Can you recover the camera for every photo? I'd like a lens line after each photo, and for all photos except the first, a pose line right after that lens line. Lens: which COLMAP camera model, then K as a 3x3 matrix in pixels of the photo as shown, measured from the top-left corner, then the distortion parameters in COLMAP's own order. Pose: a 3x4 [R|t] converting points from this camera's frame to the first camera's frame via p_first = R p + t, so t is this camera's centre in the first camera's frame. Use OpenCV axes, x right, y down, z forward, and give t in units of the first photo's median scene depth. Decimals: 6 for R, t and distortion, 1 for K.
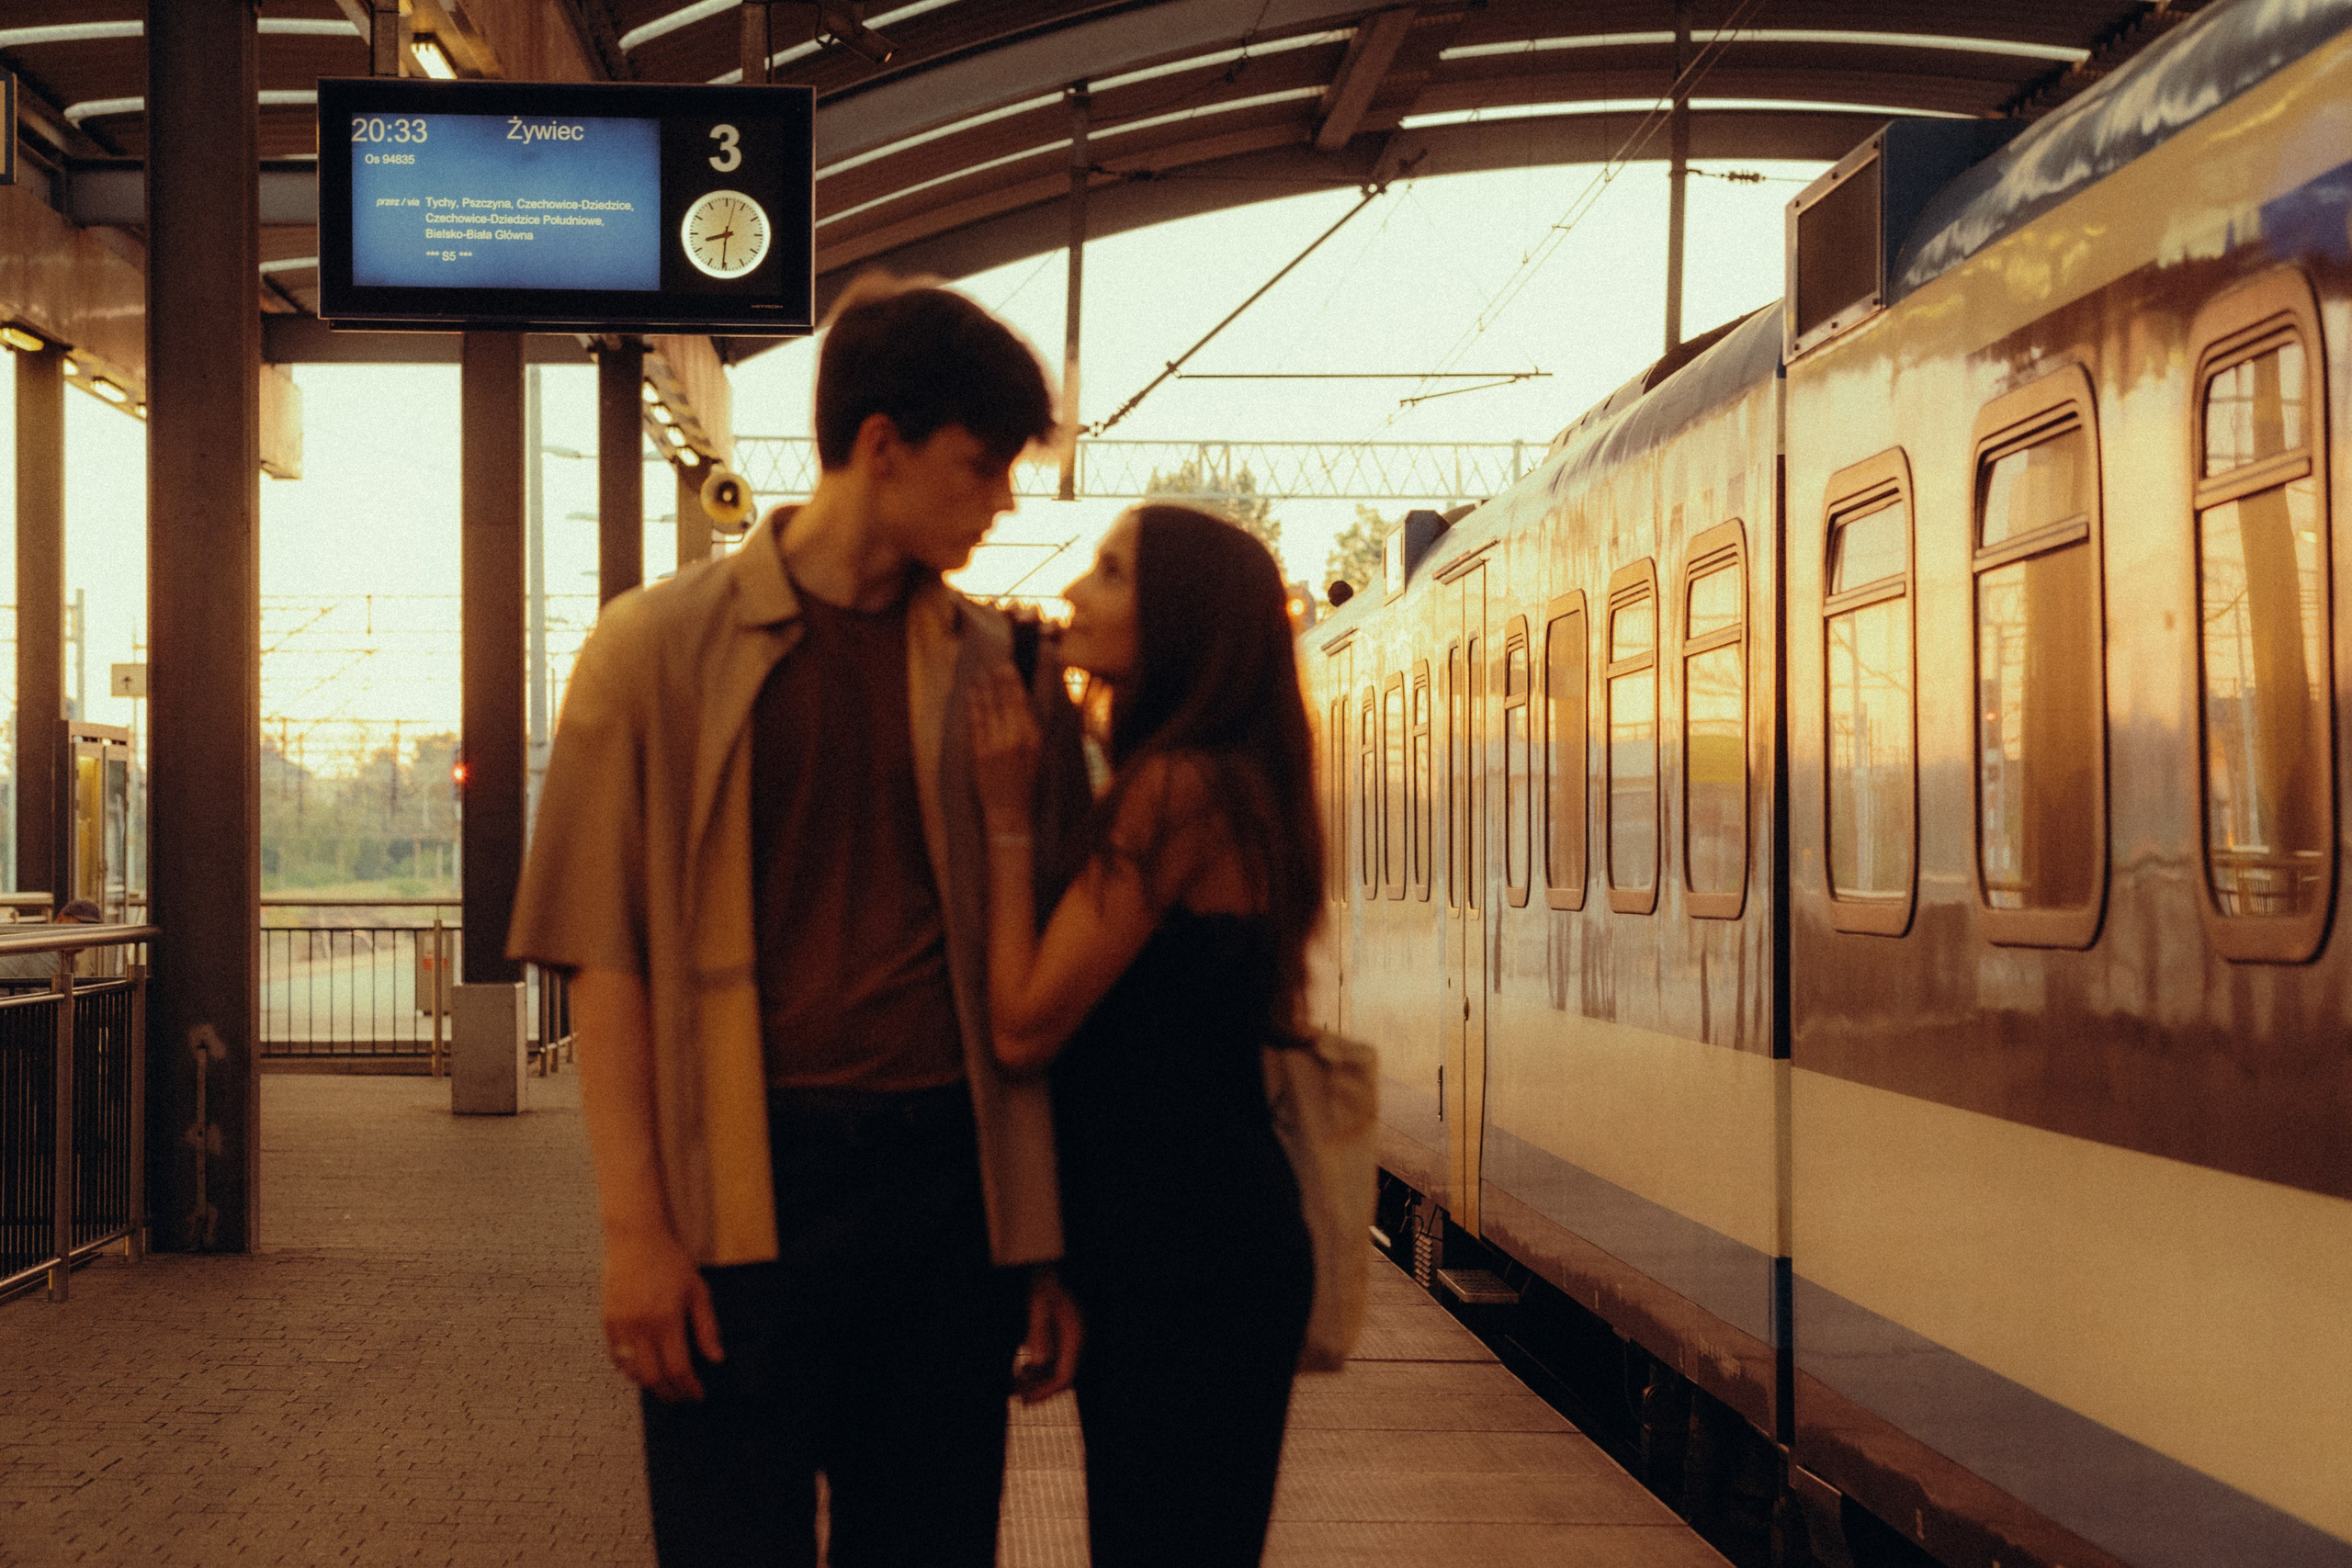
lens RADIAL K [[5855.7, 0, 1172.3], [0, 5855.7, 786.3], [0, 0, 1]] dist [0.184747, 0.000000]
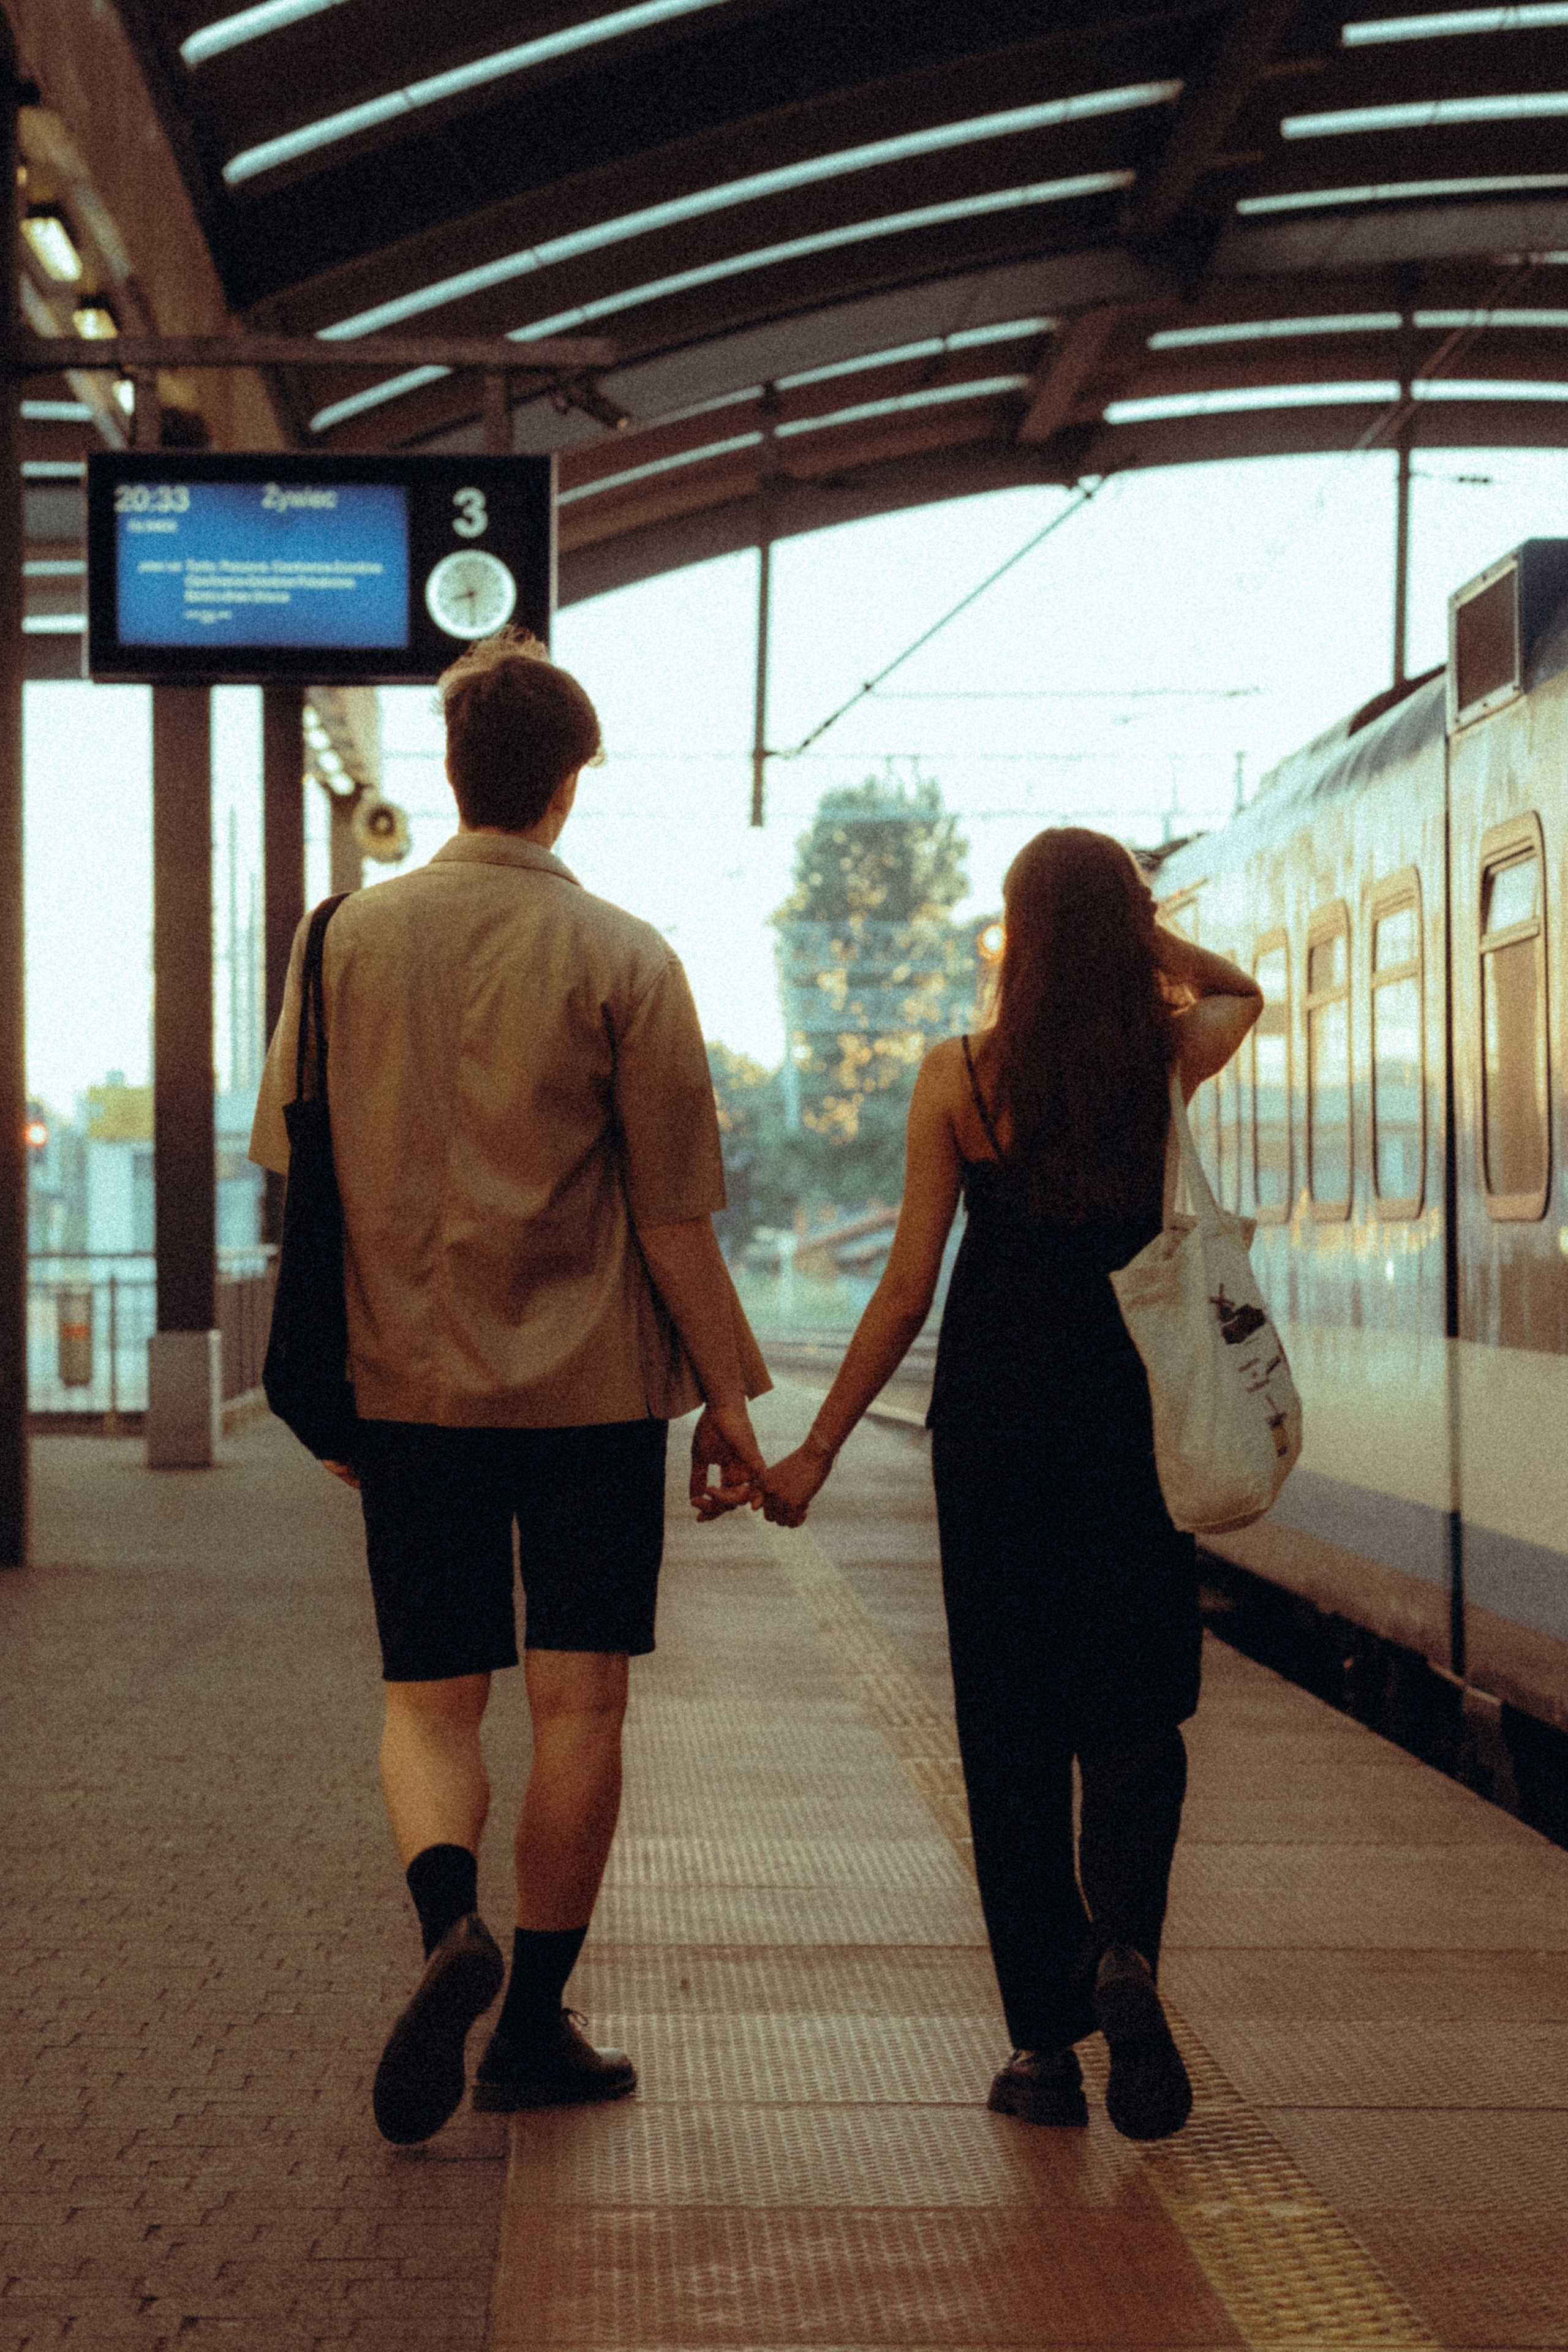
lens RADIAL K [[6522.0, 0, 785.6], [0, 6522.0, 1176.8], [0, 0, 1]] dist [-0.004310, 0.000000]
pose [[0.999910, -0.007319, -0.011272, -0.007256], [0.007384, 0.999956, 0.005738, 0.004028], [0.011230, -0.005820, 0.999920, -0.166255]]
